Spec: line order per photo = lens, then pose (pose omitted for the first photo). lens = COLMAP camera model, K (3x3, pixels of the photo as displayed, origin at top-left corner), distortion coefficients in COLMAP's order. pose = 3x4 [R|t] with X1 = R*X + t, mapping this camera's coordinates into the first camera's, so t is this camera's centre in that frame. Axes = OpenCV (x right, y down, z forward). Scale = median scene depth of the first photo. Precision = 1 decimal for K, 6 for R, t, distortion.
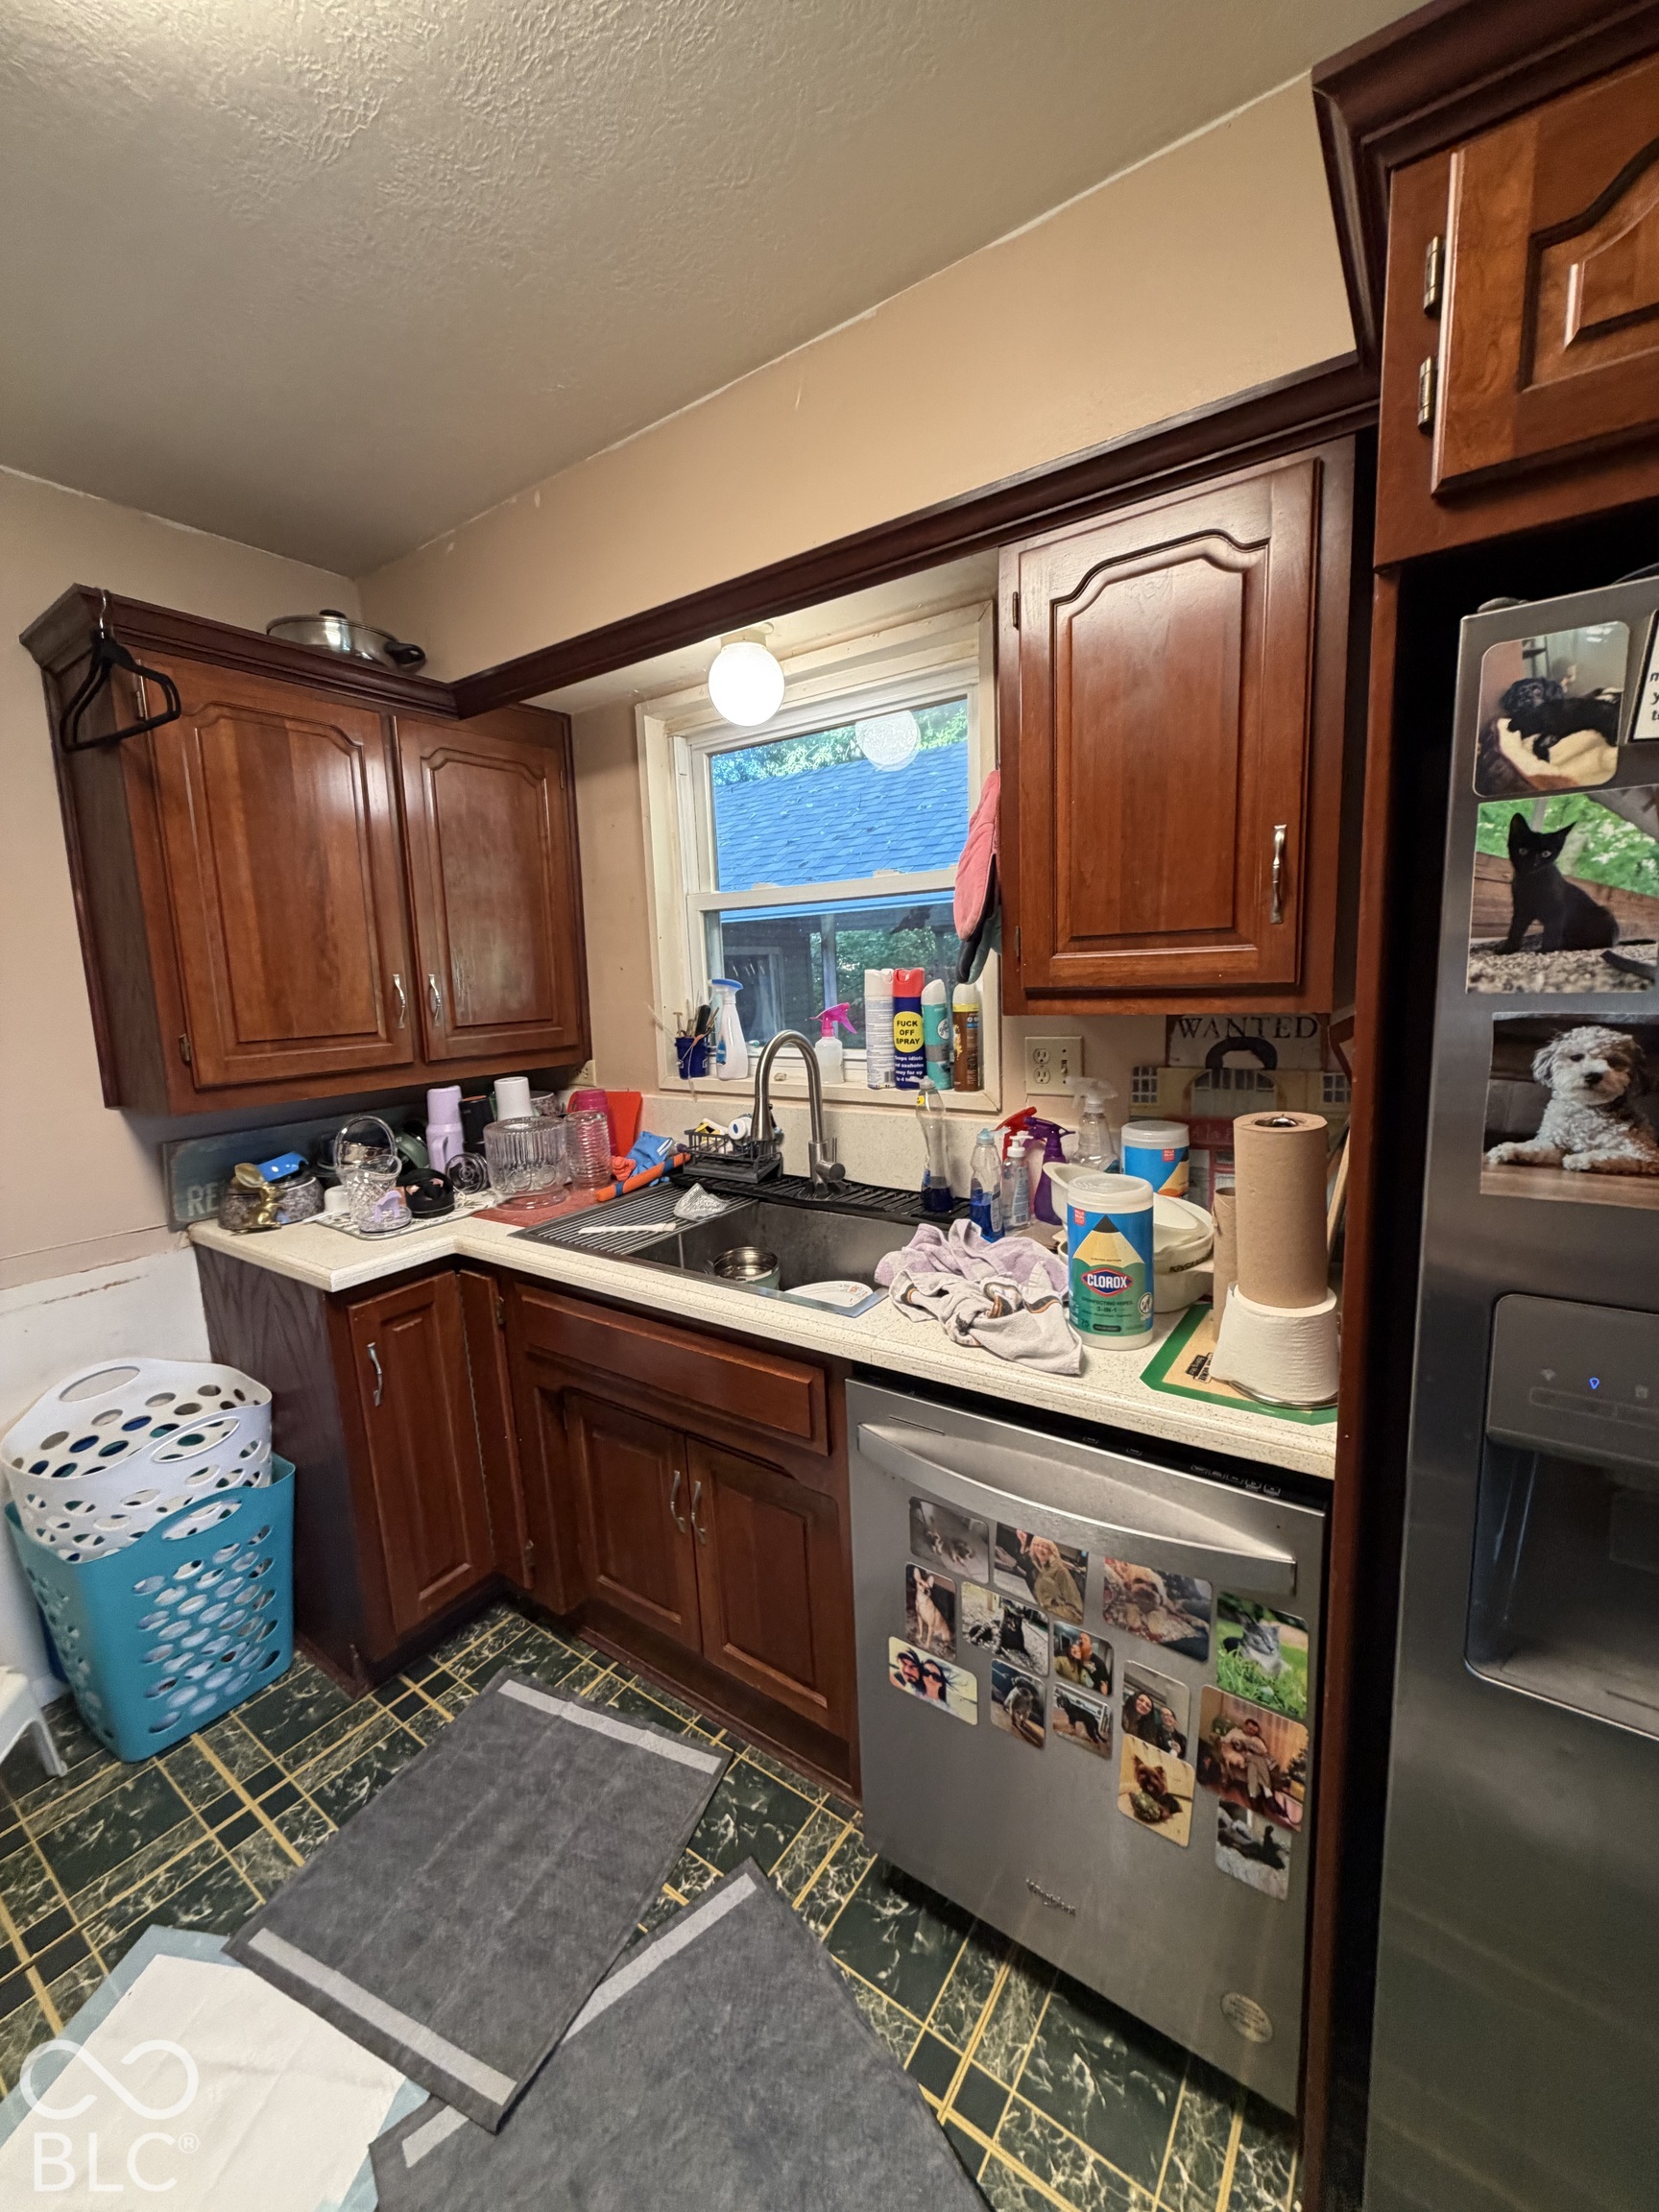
lens RADIAL K [[881.1, 0, 830.1], [0, 881.1, 1097.2], [0, 0, 1]] dist [-0.001771, 0.000665]
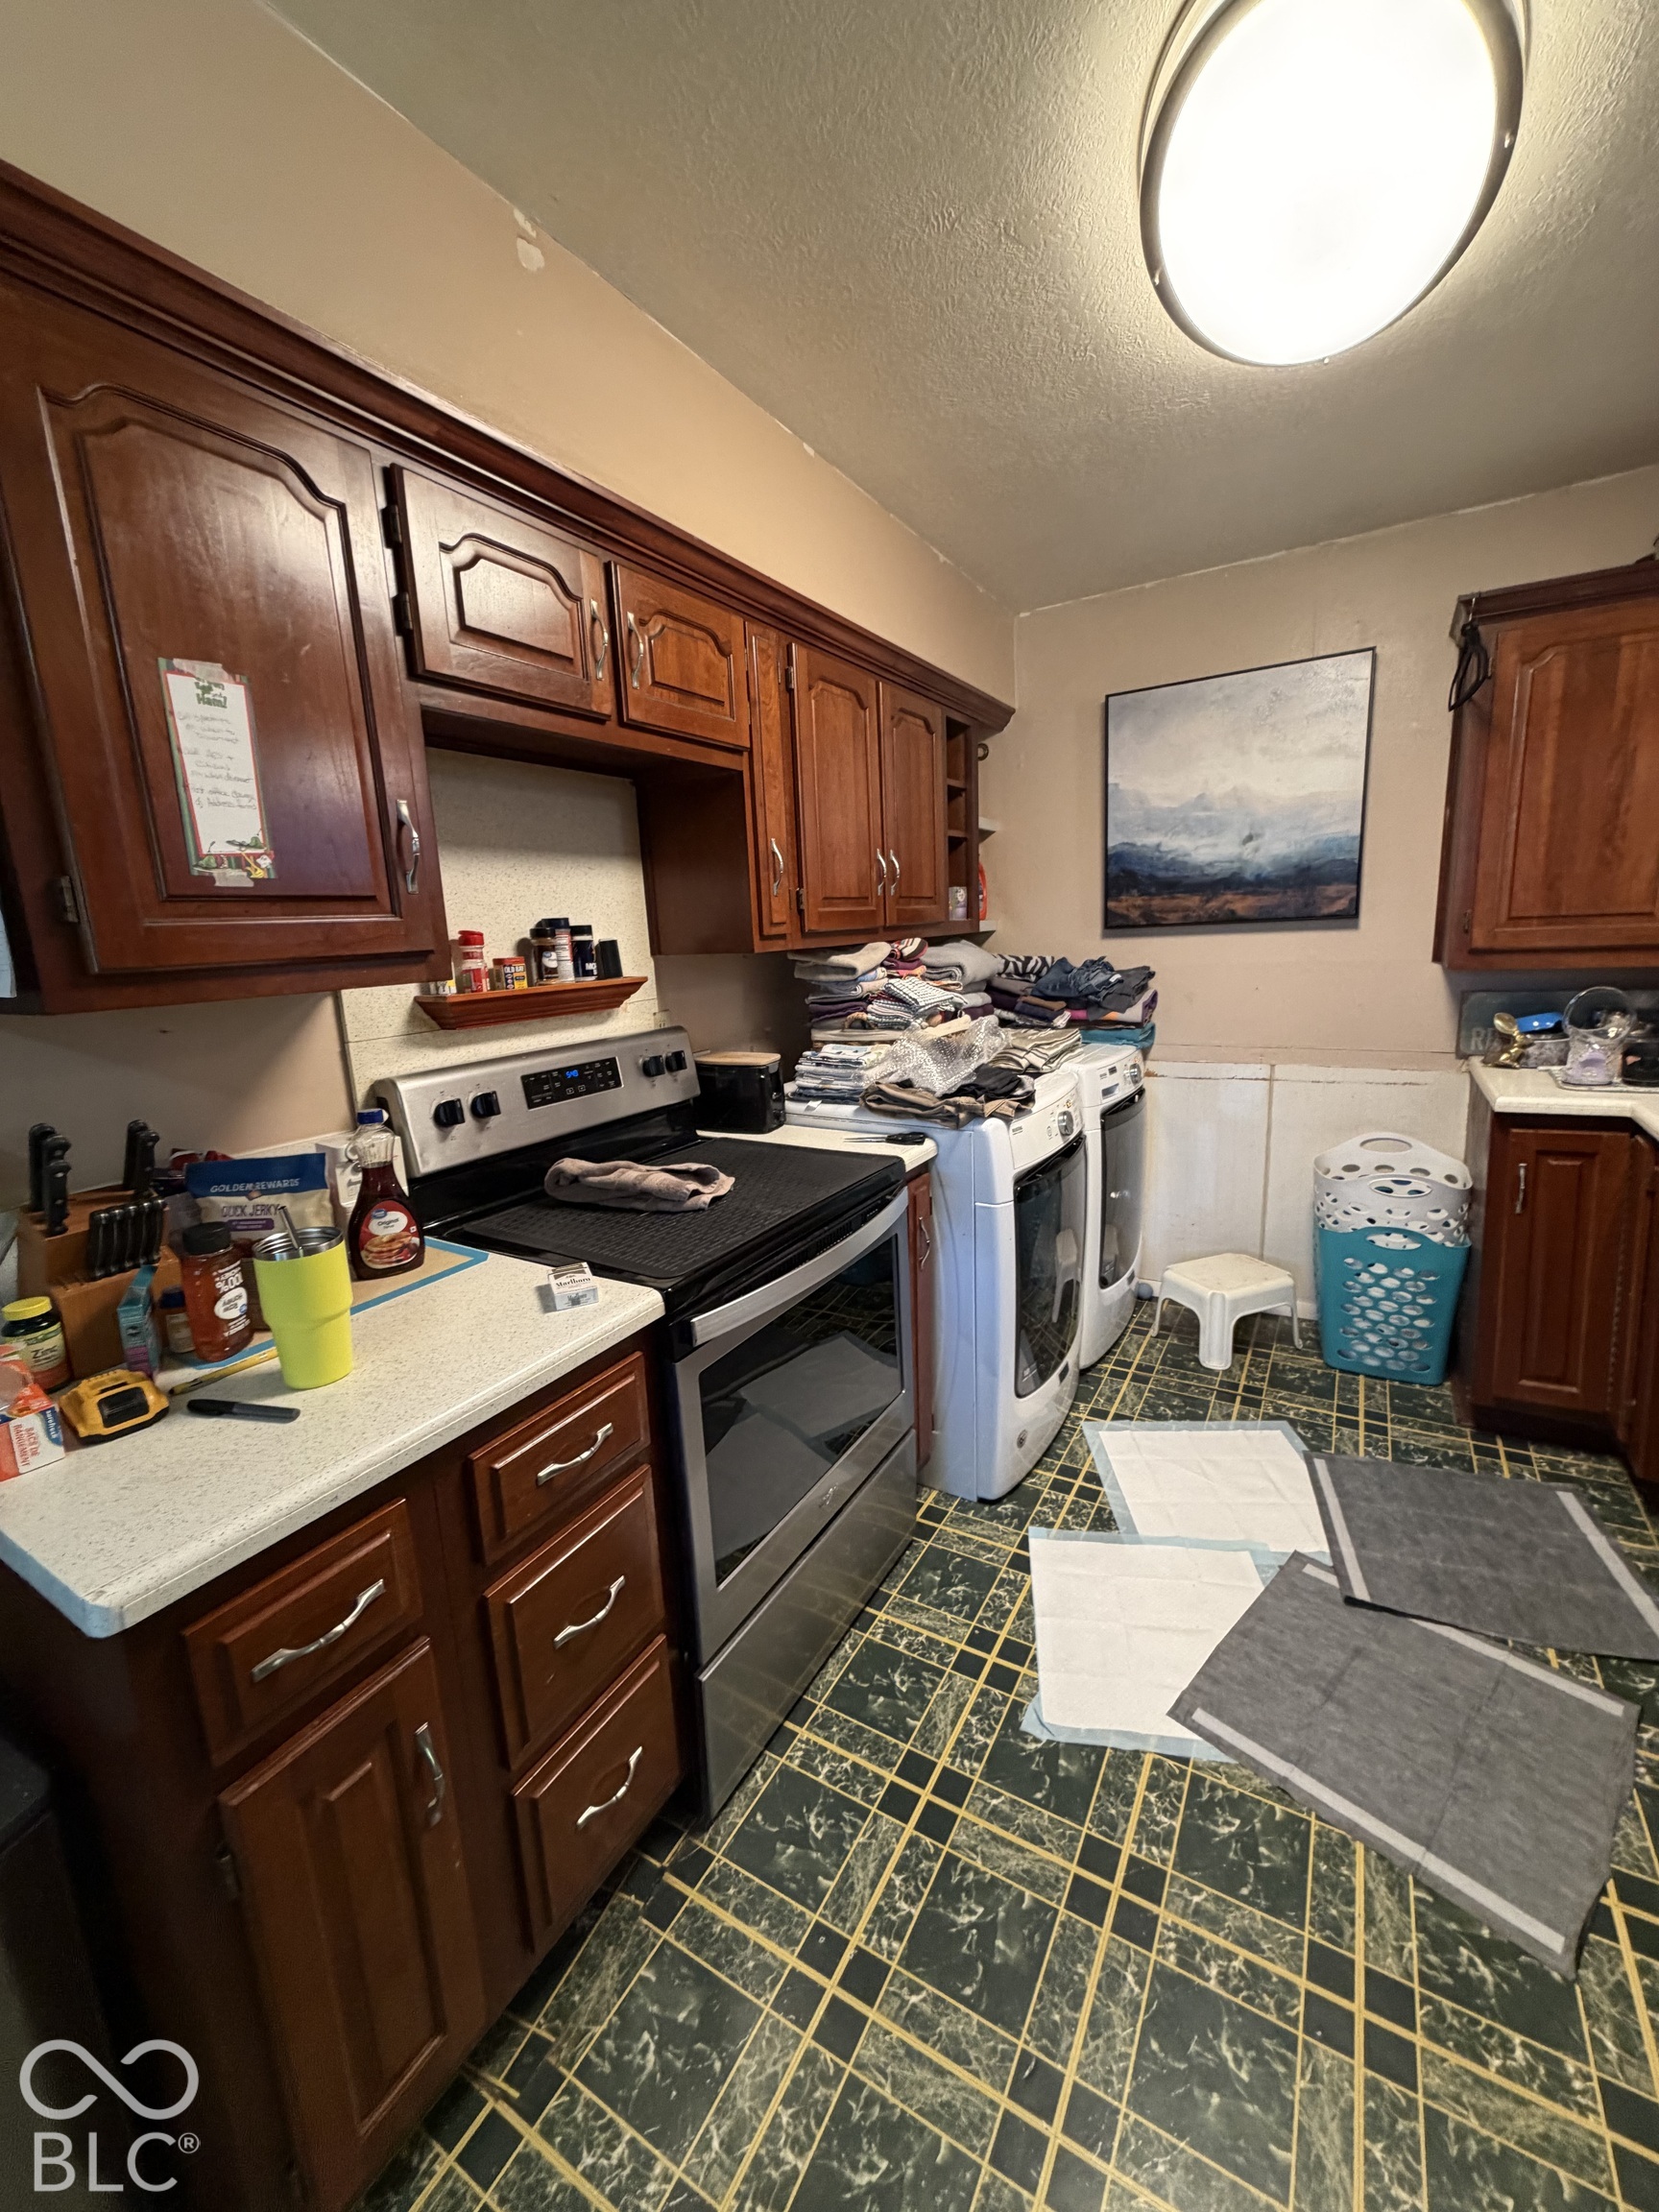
lens RADIAL K [[881.1, 0, 830.1], [0, 881.1, 1097.2], [0, 0, 1]] dist [-0.001771, 0.000665]
pose [[0.077688, 0.219316, -0.972556, 0.889875], [-0.094692, 0.972717, 0.211789, 0.024528], [0.992471, 0.075640, 0.096336, -0.156866]]
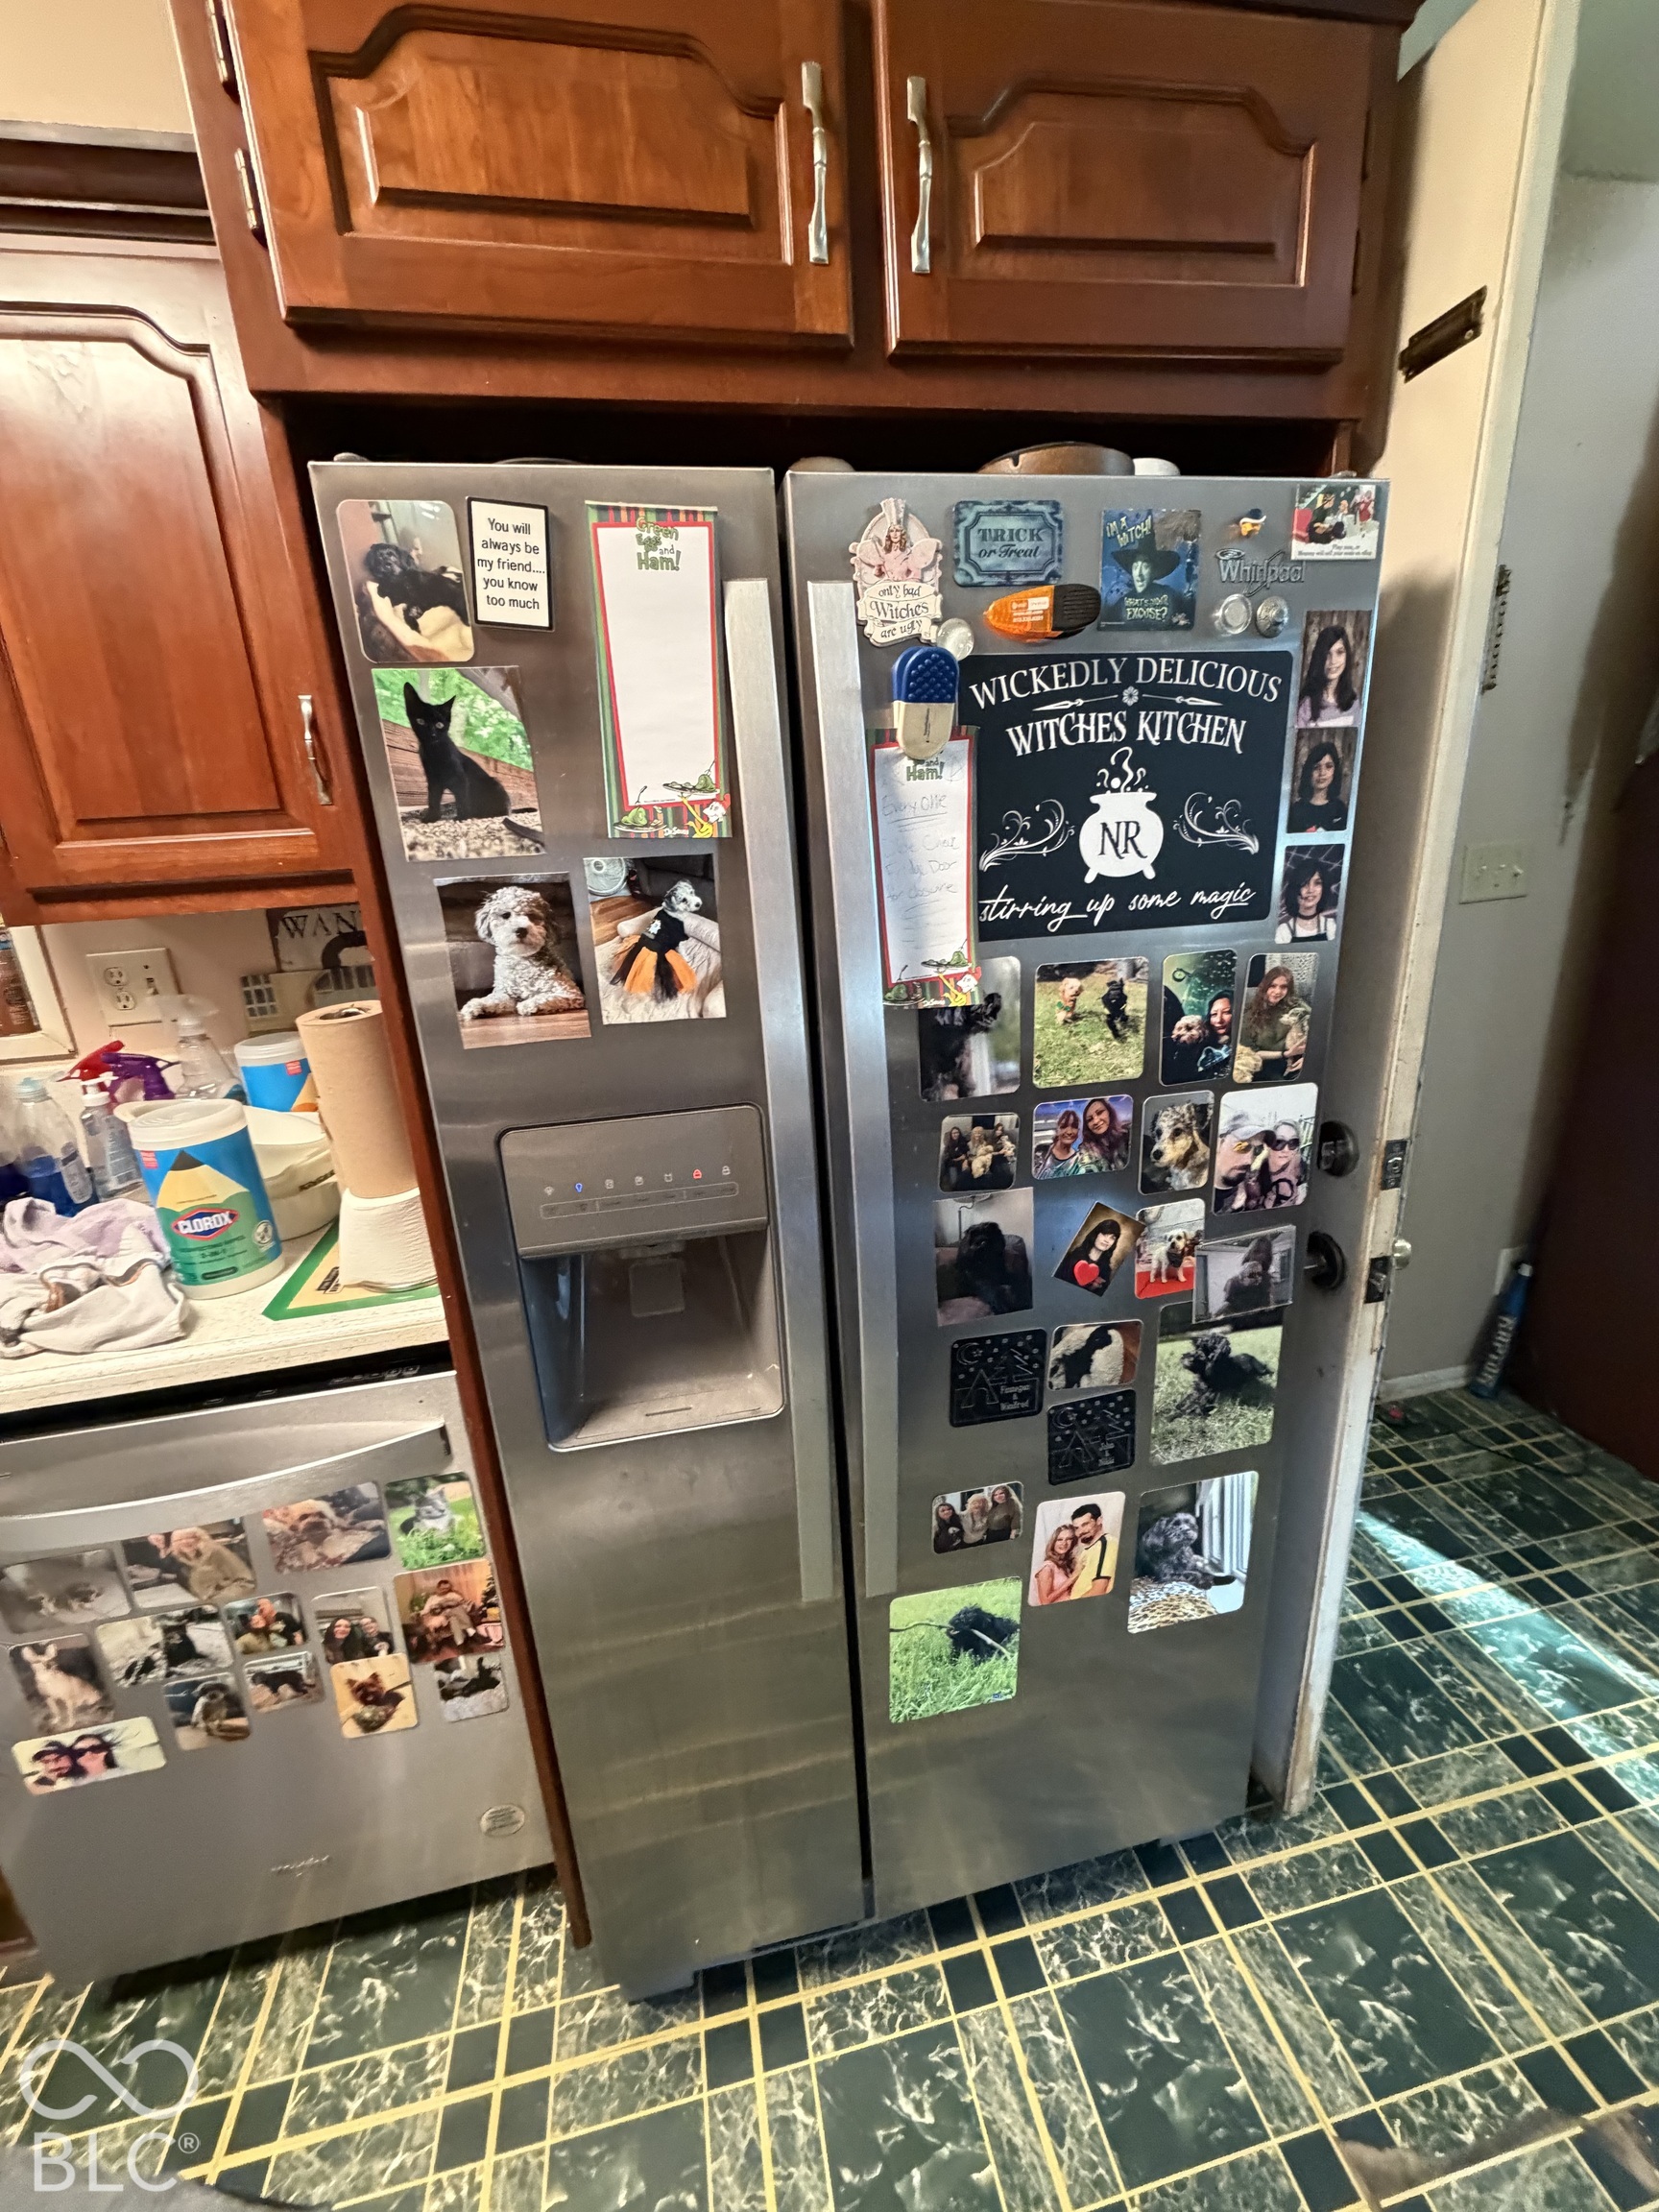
lens RADIAL K [[881.1, 0, 830.1], [0, 881.1, 1097.2], [0, 0, 1]] dist [-0.001771, 0.000665]
pose [[0.689280, -0.207165, 0.694244, 0.164101], [0.134287, 0.978174, 0.158564, 0.032596], [-0.711941, -0.016067, 0.702056, -0.052530]]
